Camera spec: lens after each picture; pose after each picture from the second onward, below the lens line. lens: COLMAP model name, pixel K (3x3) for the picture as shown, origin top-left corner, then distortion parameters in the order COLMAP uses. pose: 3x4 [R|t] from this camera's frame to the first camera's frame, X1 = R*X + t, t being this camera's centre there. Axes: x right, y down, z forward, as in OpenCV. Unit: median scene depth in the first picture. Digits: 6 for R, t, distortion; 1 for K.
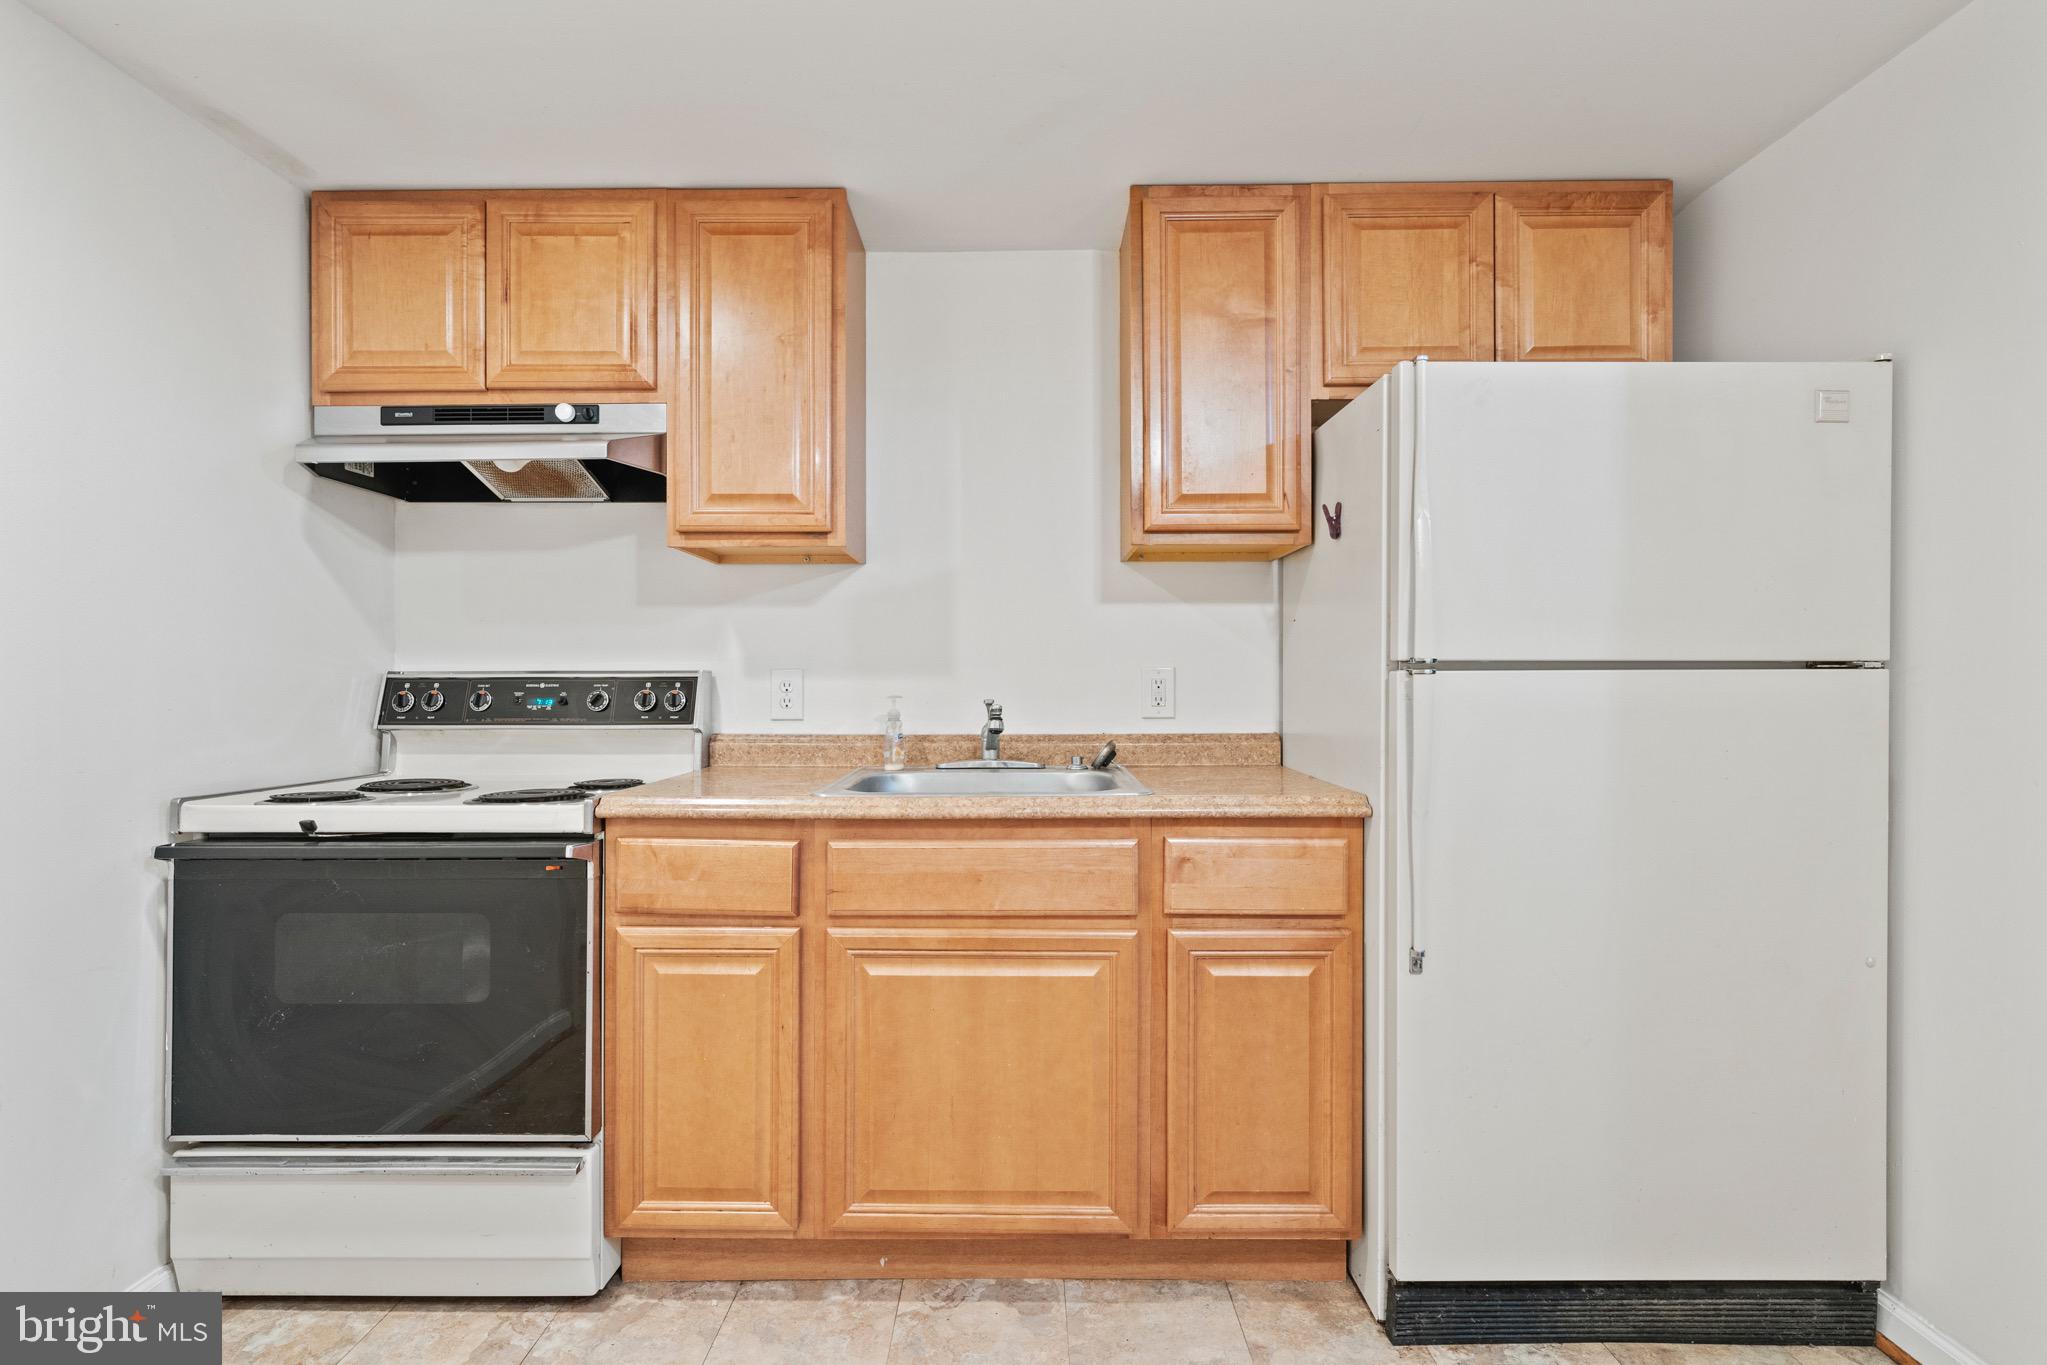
lens RADIAL K [[969.6, 0, 1023.5], [0, 969.6, 682.5], [0, 0, 1]] dist [0.000276, 0.000912]
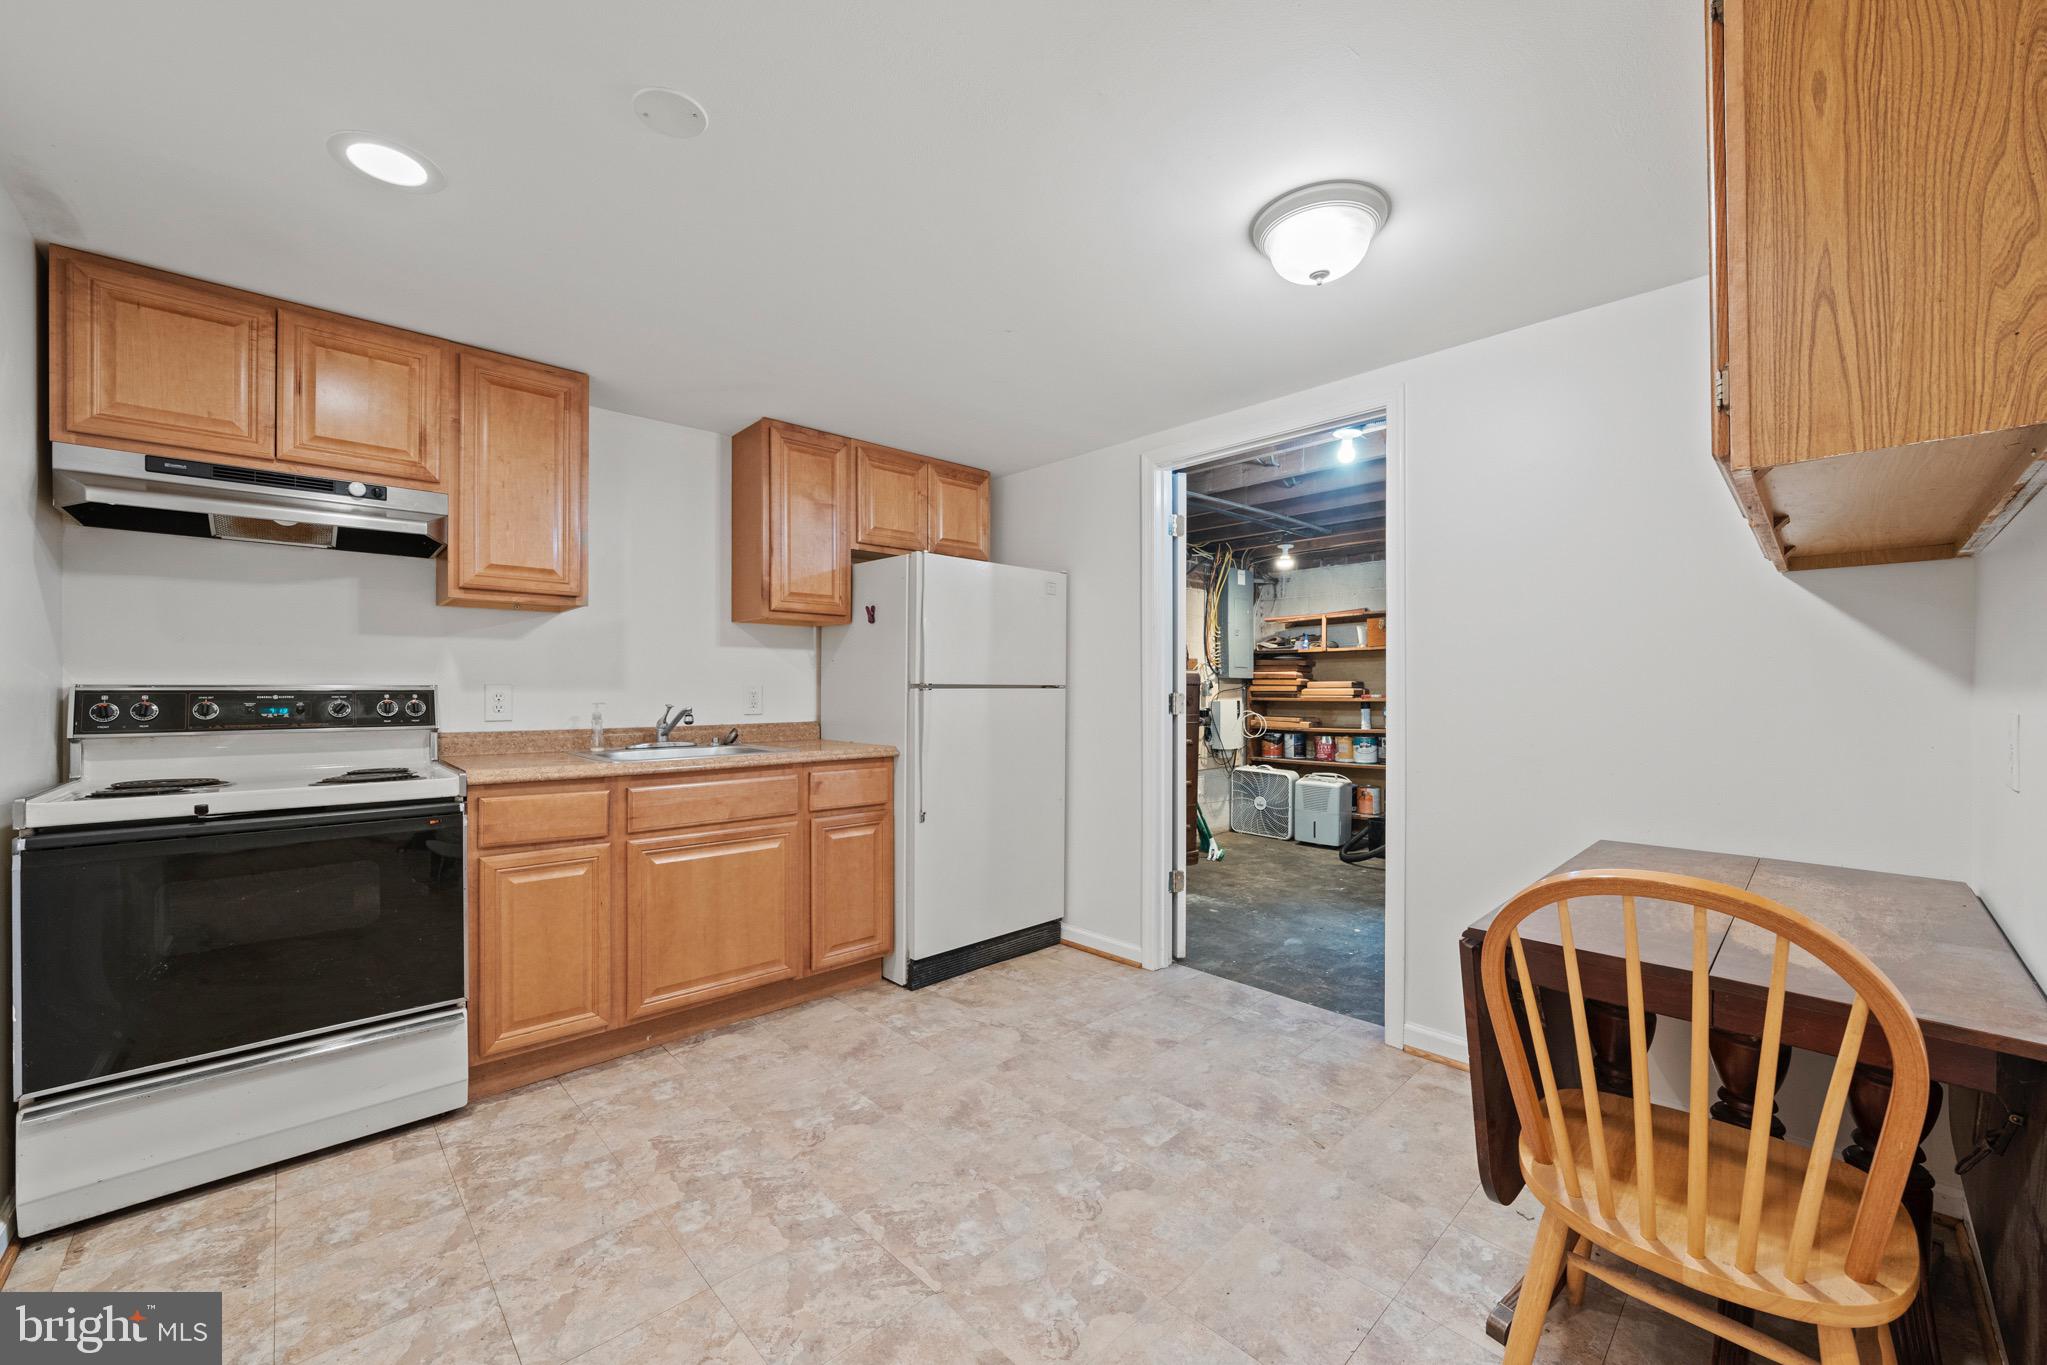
lens RADIAL K [[792.7, 0, 1030.0], [0, 792.7, 697.3], [0, 0, 1]] dist [-0.002002, 0.000189]
pose [[0.717271, -0.004949, 0.696777, -0.590938], [0.000039, 0.999975, 0.007063, -0.004133], [-0.696794, -0.005039, 0.717253, -0.421289]]
